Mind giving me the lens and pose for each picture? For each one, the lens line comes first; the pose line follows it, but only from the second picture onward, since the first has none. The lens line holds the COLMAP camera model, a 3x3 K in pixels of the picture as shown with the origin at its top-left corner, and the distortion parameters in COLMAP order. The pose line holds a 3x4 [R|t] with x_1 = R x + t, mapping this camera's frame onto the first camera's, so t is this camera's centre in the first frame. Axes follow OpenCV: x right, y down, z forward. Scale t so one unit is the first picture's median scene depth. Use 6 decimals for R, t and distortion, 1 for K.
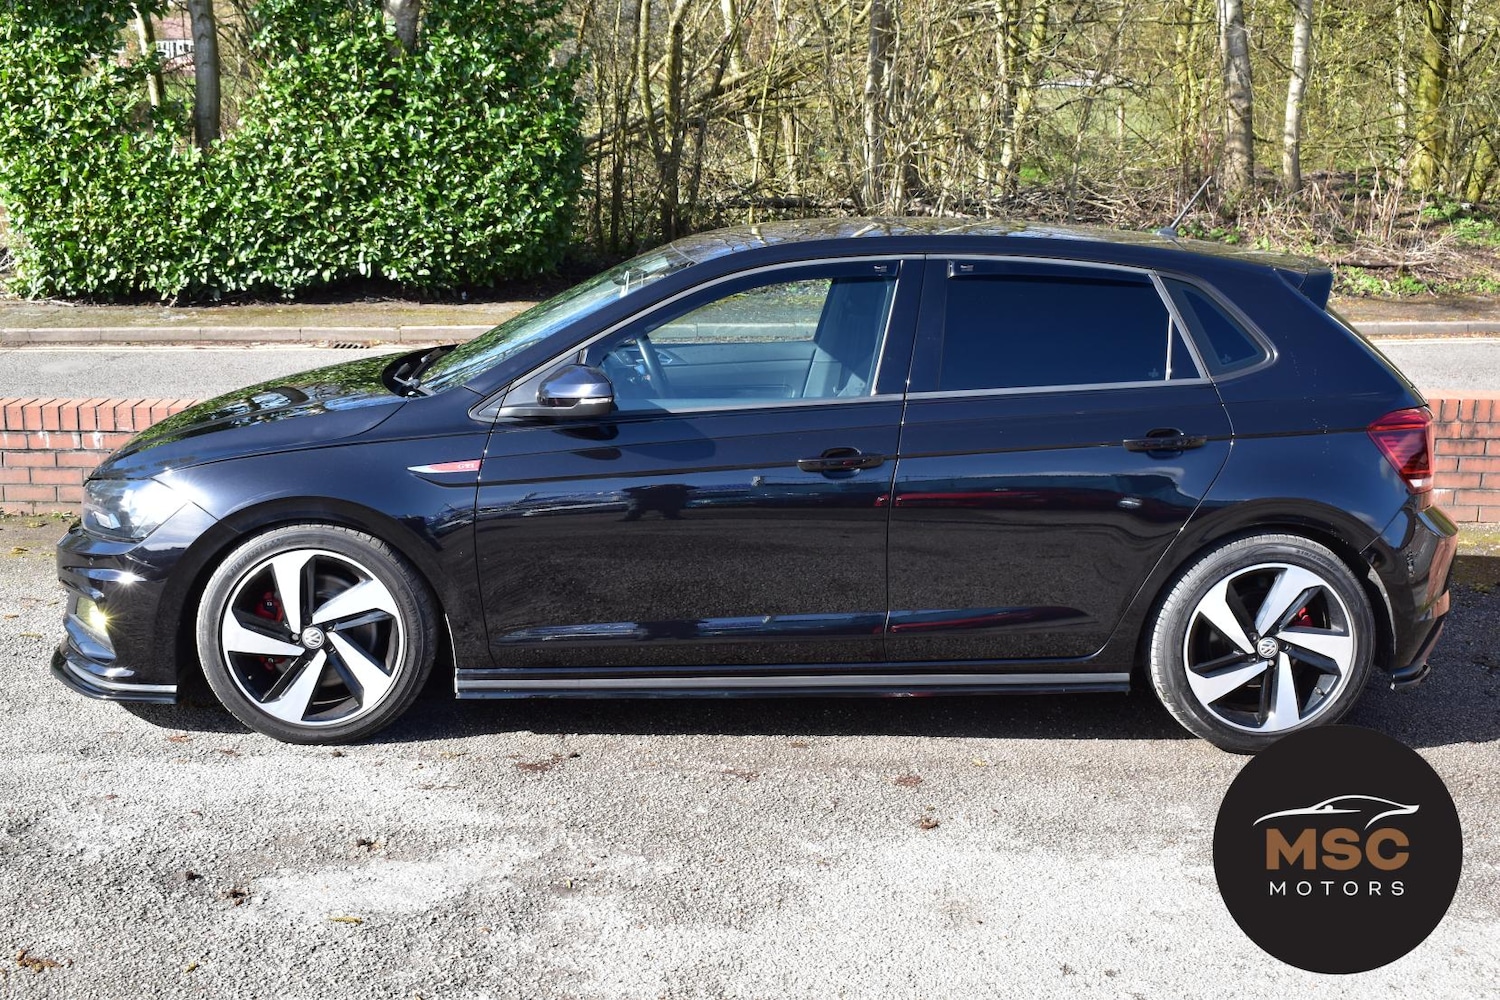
lens RADIAL K [[1841.4, 0, 750.0], [0, 1841.4, 500.0], [0, 0, 1]] dist [-0.034702, 0.028994]
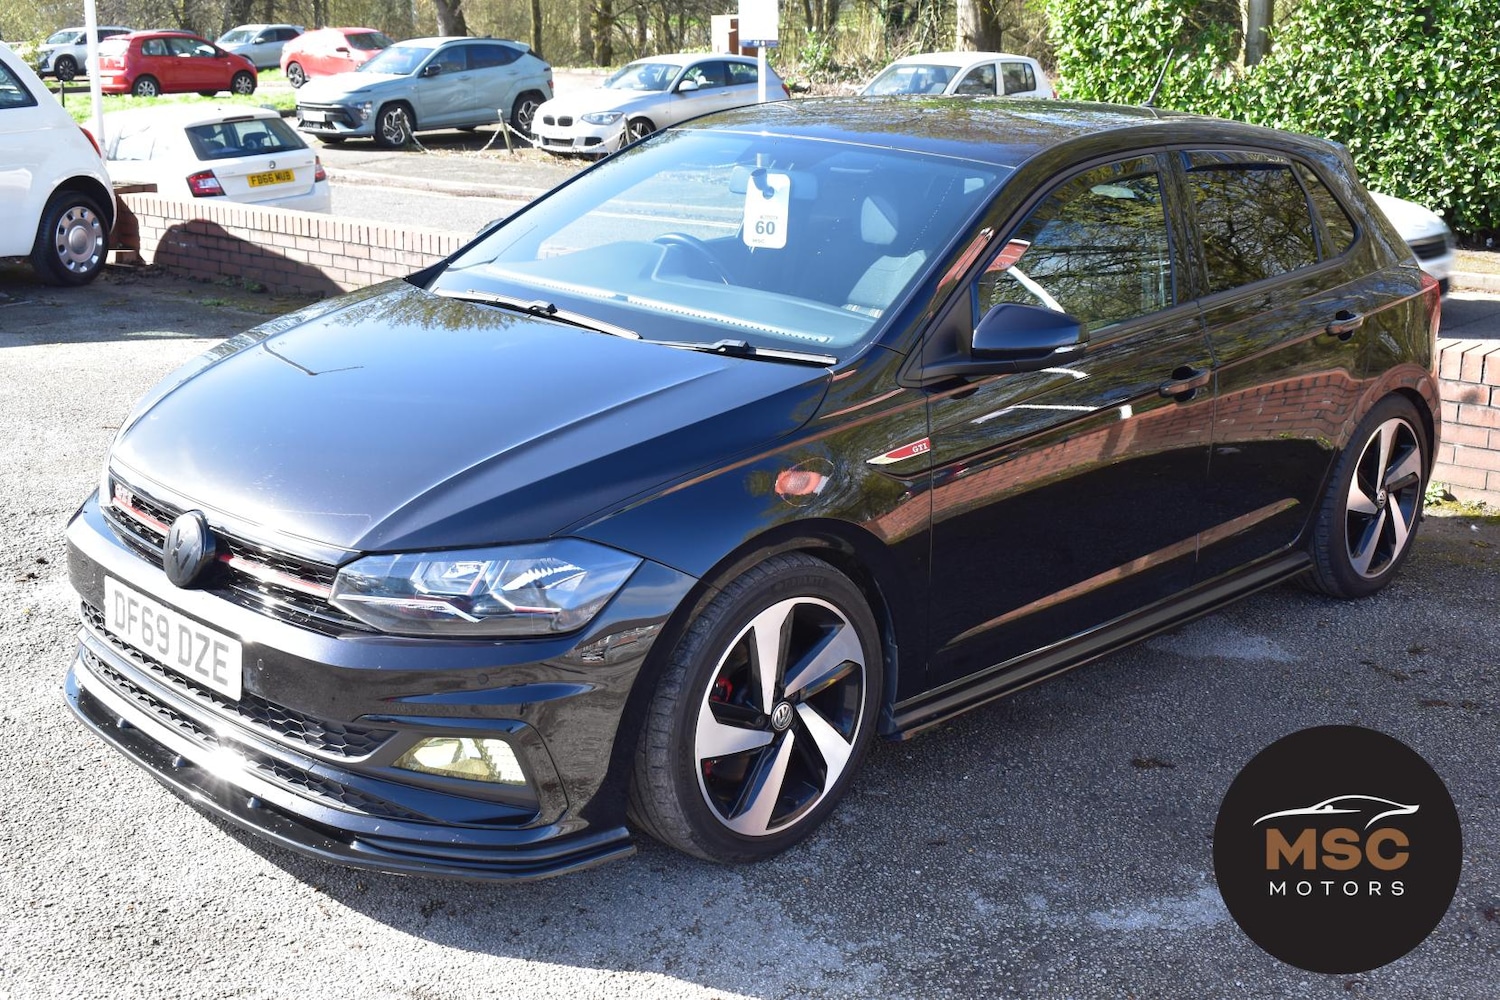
lens RADIAL K [[1830.9, 0, 750.0], [0, 1830.9, 500.0], [0, 0, 1]] dist [-0.054955, 0.002201]
pose [[0.732734, 0.171183, -0.658633, 0.205141], [-0.152422, 0.984539, 0.086317, -0.005841], [0.663226, 0.037143, 0.747497, 0.081372]]
